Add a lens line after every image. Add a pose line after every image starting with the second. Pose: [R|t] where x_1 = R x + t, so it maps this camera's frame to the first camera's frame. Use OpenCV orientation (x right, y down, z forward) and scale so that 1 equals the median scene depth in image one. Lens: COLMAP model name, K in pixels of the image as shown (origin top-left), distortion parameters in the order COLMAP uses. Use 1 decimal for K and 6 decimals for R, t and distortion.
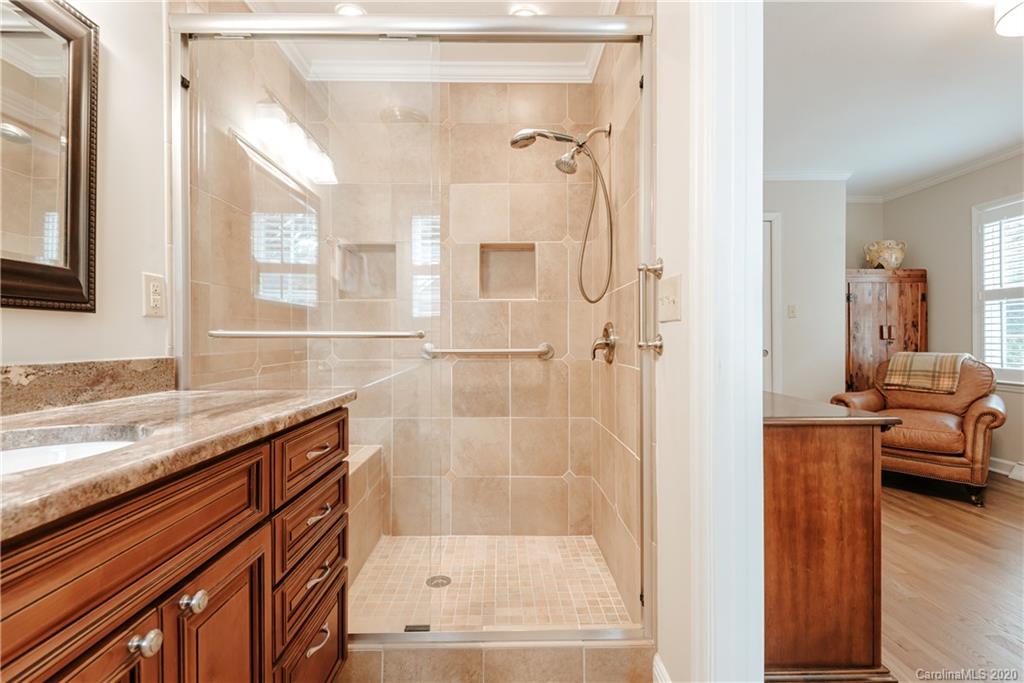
lens RADIAL K [[467.5, 0, 511.4], [0, 467.5, 334.1], [0, 0, 1]] dist [0.023045, -0.011352]
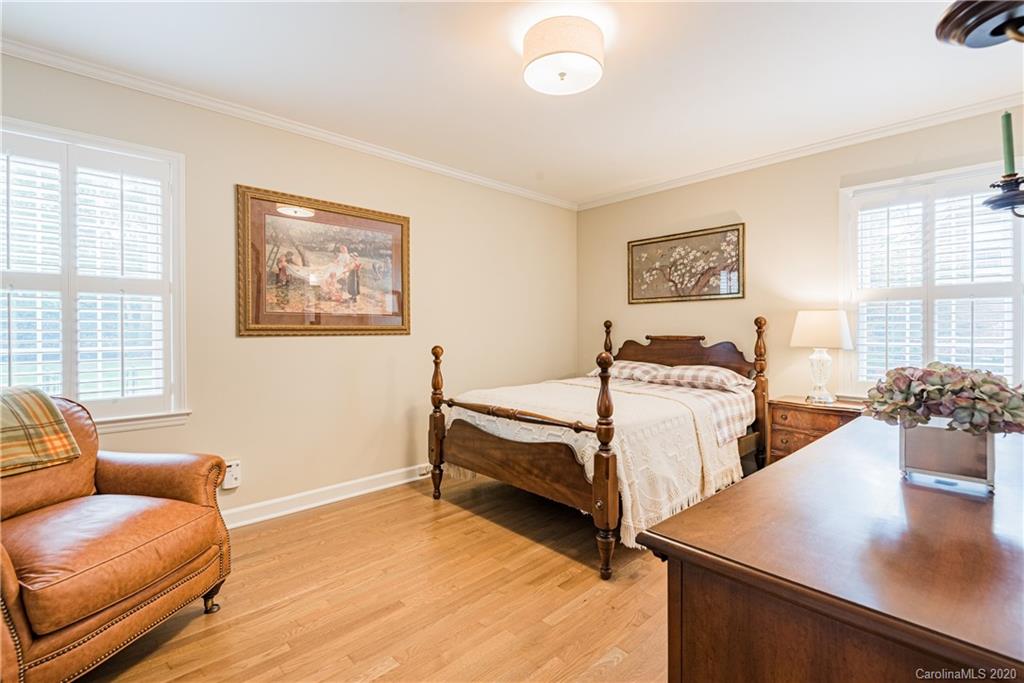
lens RADIAL K [[467.5, 0, 508.6], [0, 467.5, 333.3], [0, 0, 1]] dist [0.023045, -0.011352]
pose [[-0.668628, 0.004872, 0.743581, 0.164479], [-0.005166, 0.999924, -0.011197, -0.015156], [-0.743579, -0.011328, -0.668552, 0.867143]]
